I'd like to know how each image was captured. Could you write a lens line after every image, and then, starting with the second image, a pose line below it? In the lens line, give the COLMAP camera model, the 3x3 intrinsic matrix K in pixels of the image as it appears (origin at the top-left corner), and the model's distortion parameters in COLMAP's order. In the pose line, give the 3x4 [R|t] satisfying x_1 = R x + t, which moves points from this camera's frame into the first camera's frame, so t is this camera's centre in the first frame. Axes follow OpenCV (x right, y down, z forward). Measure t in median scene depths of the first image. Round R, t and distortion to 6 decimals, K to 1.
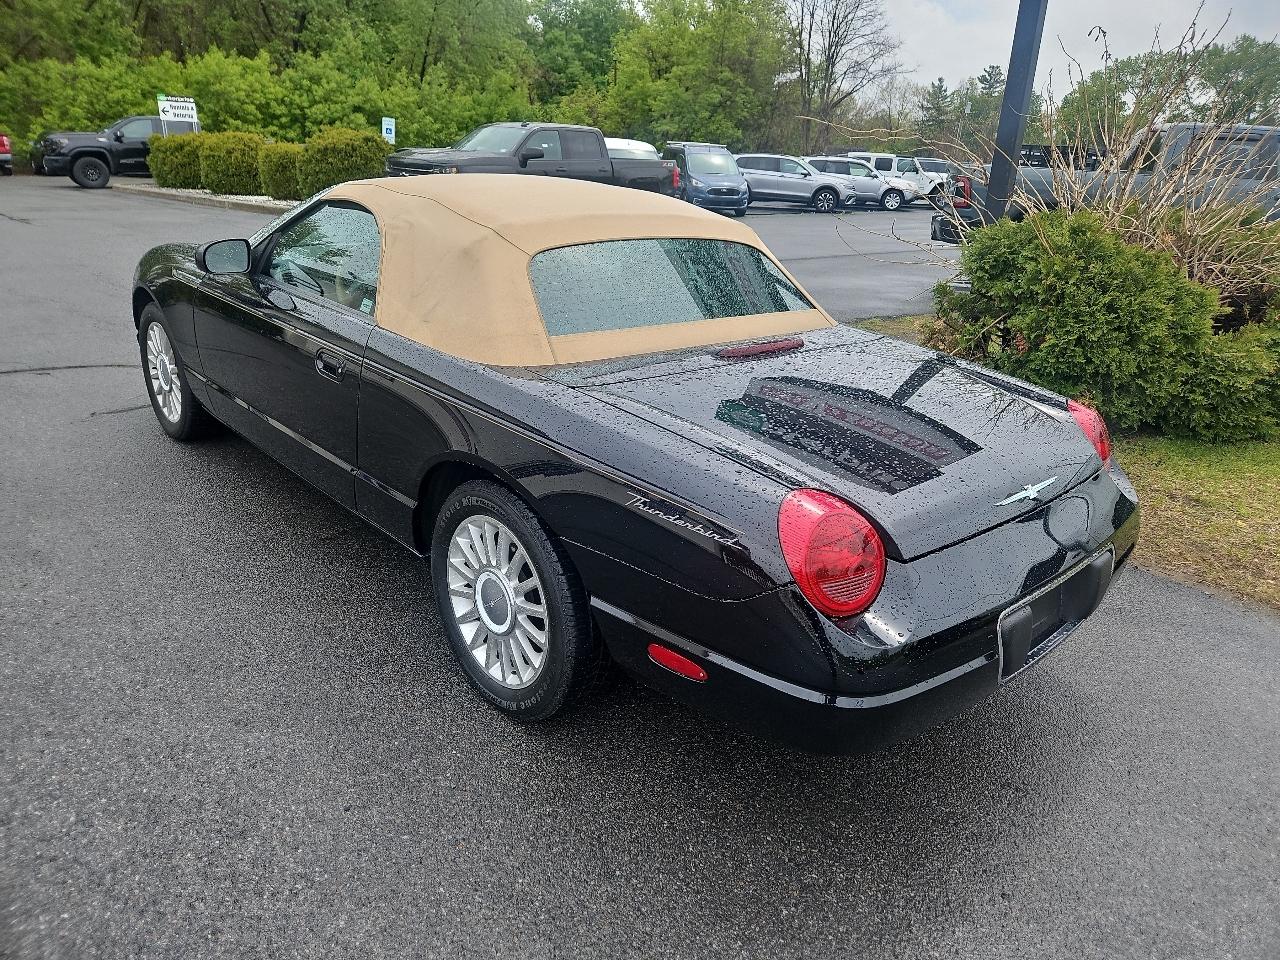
lens RADIAL K [[854.1, 0, 641.6], [0, 854.1, 476.2], [0, 0, 1]] dist [0.066044, -0.049552]
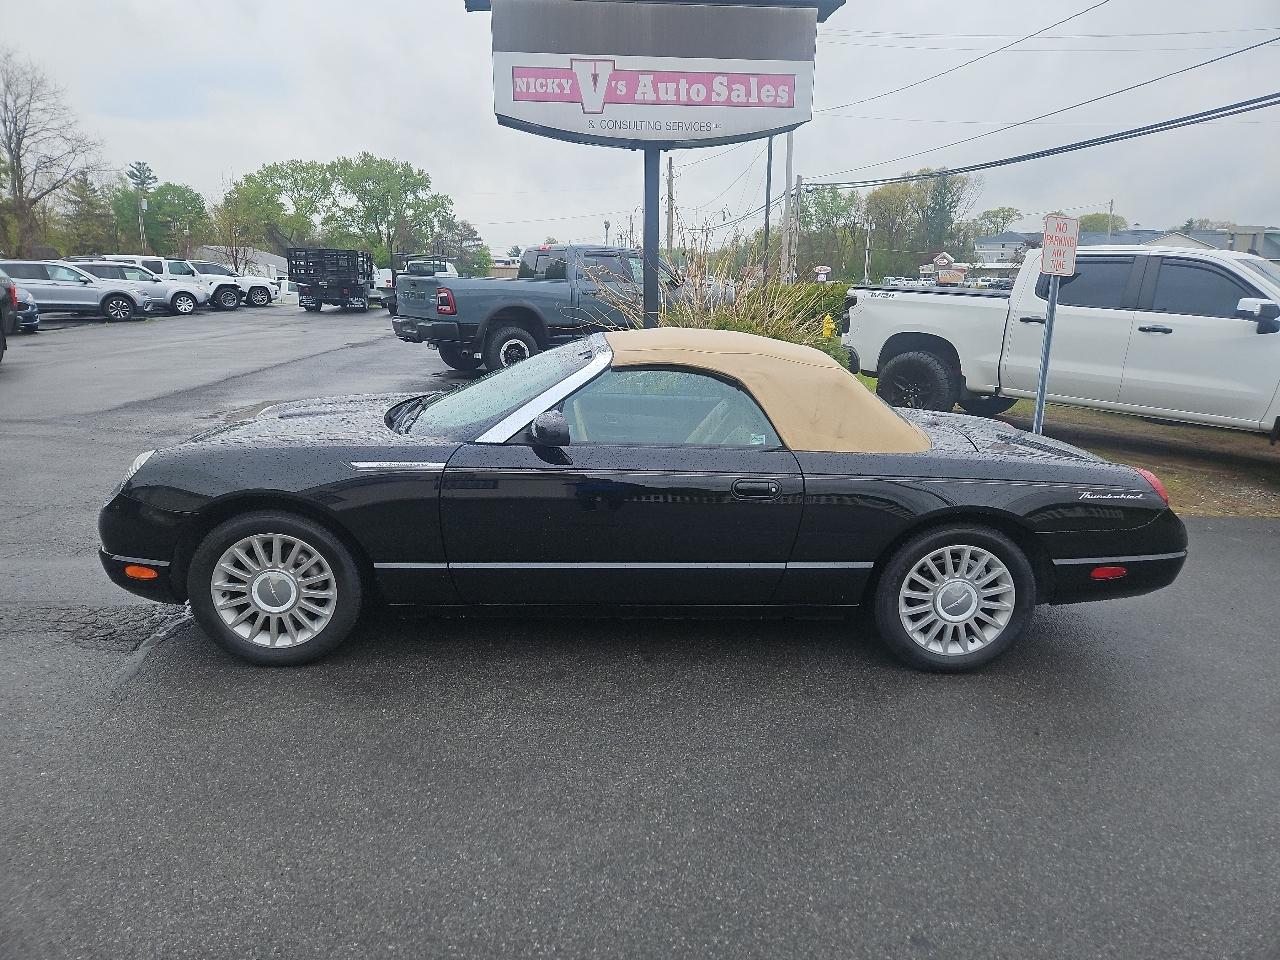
lens RADIAL K [[855.0, 0, 634.9], [0, 855.0, 477.9], [0, 0, 1]] dist [0.078271, -0.064110]
pose [[0.654868, -0.211539, 0.725534, -0.176623], [0.280472, 0.959494, 0.026599, -0.028974], [-0.701772, 0.186073, 0.687672, 0.031837]]
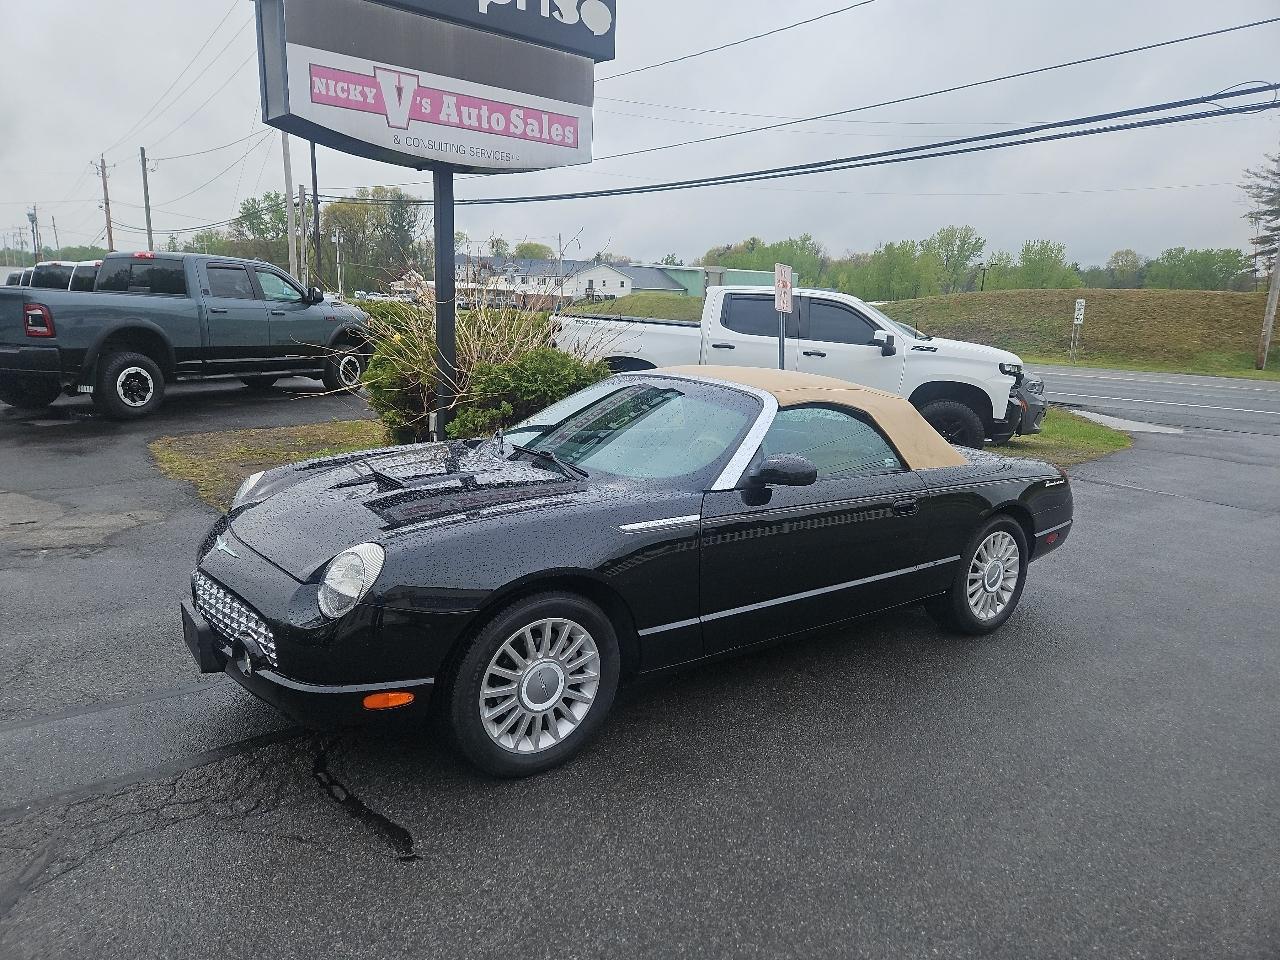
lens RADIAL K [[855.0, 0, 629.6], [0, 855.0, 477.1], [0, 0, 1]] dist [0.078271, -0.064110]
pose [[0.124335, -0.239245, 0.962966, -0.232548], [0.316914, 0.929239, 0.189947, -0.076903], [-0.940269, 0.281560, 0.191357, 0.145287]]
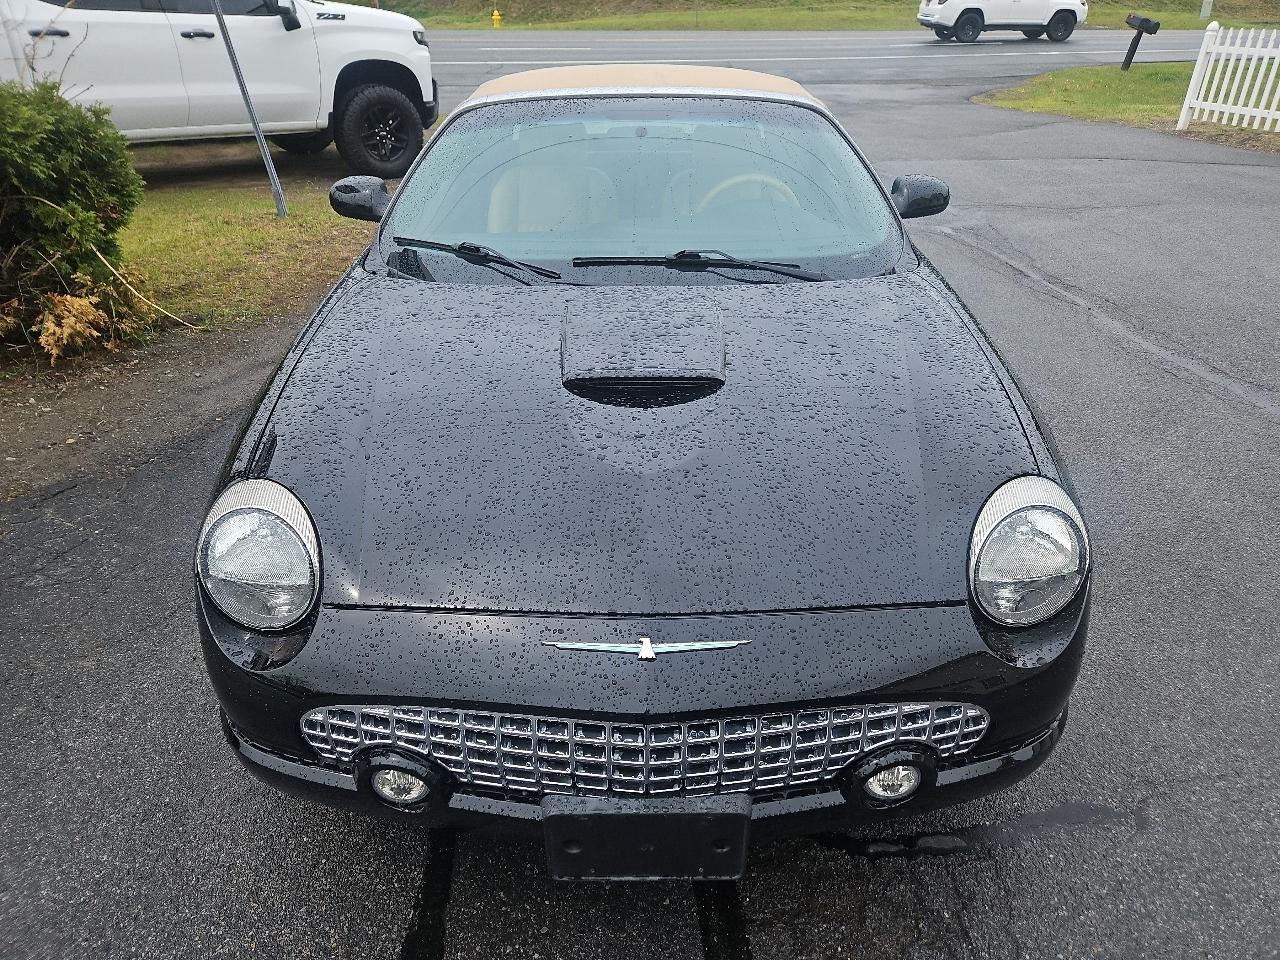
lens RADIAL K [[855.0, 0, 646.5], [0, 855.0, 482.9], [0, 0, 1]] dist [0.078271, -0.064110]
pose [[-0.736059, -0.387987, 0.554692, -0.132488], [0.194934, 0.663234, 0.722580, -0.114244], [-0.648243, 0.639989, -0.412547, 0.260299]]
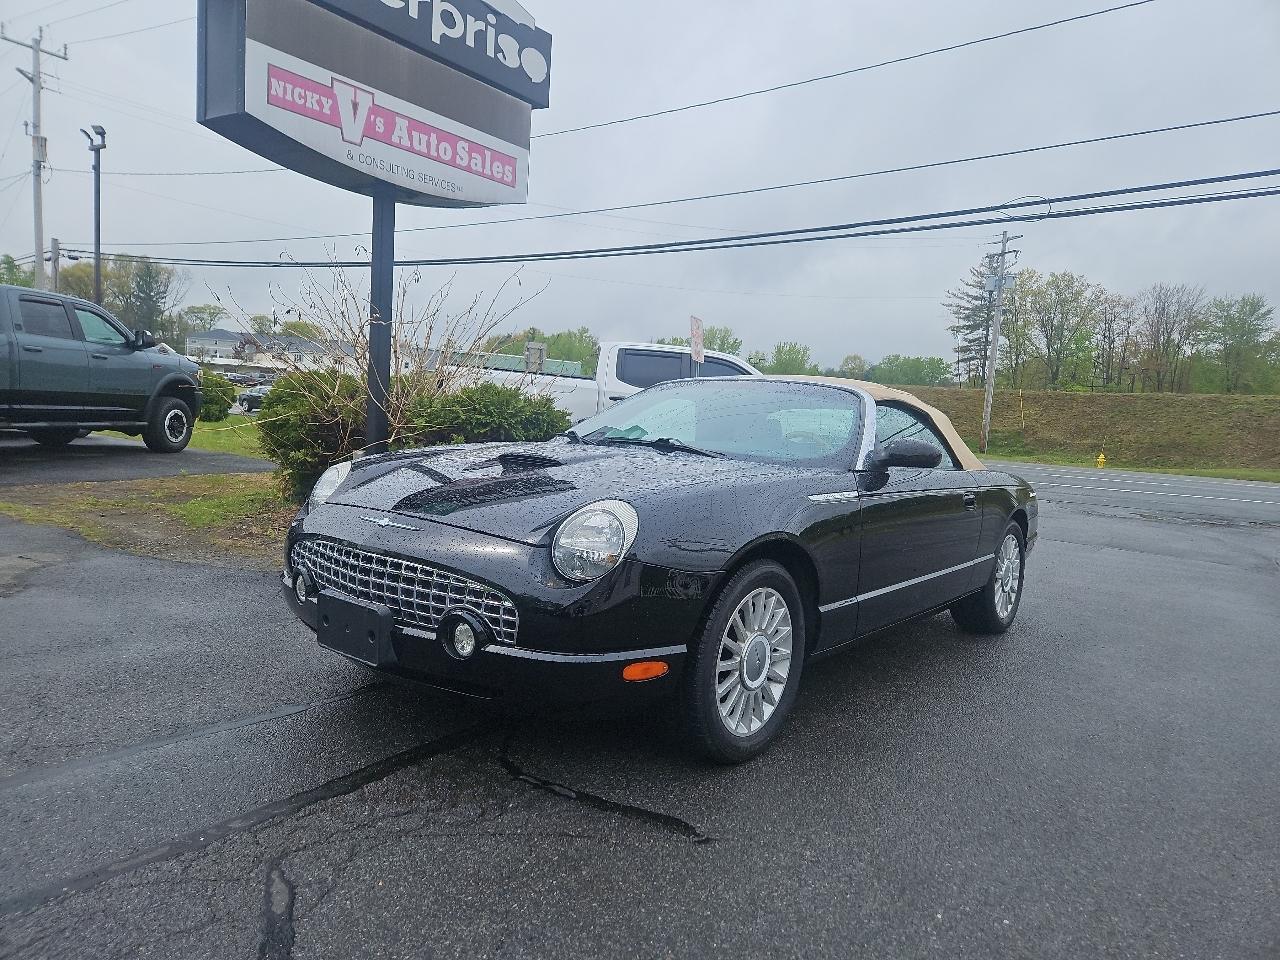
lens RADIAL K [[855.0, 0, 630.6], [0, 855.0, 473.9], [0, 0, 1]] dist [0.078271, -0.064110]
pose [[-0.130710, -0.138483, 0.981701, -0.230393], [0.281080, 0.944391, 0.170644, -0.078180], [-0.950741, 0.298242, -0.084517, 0.215928]]
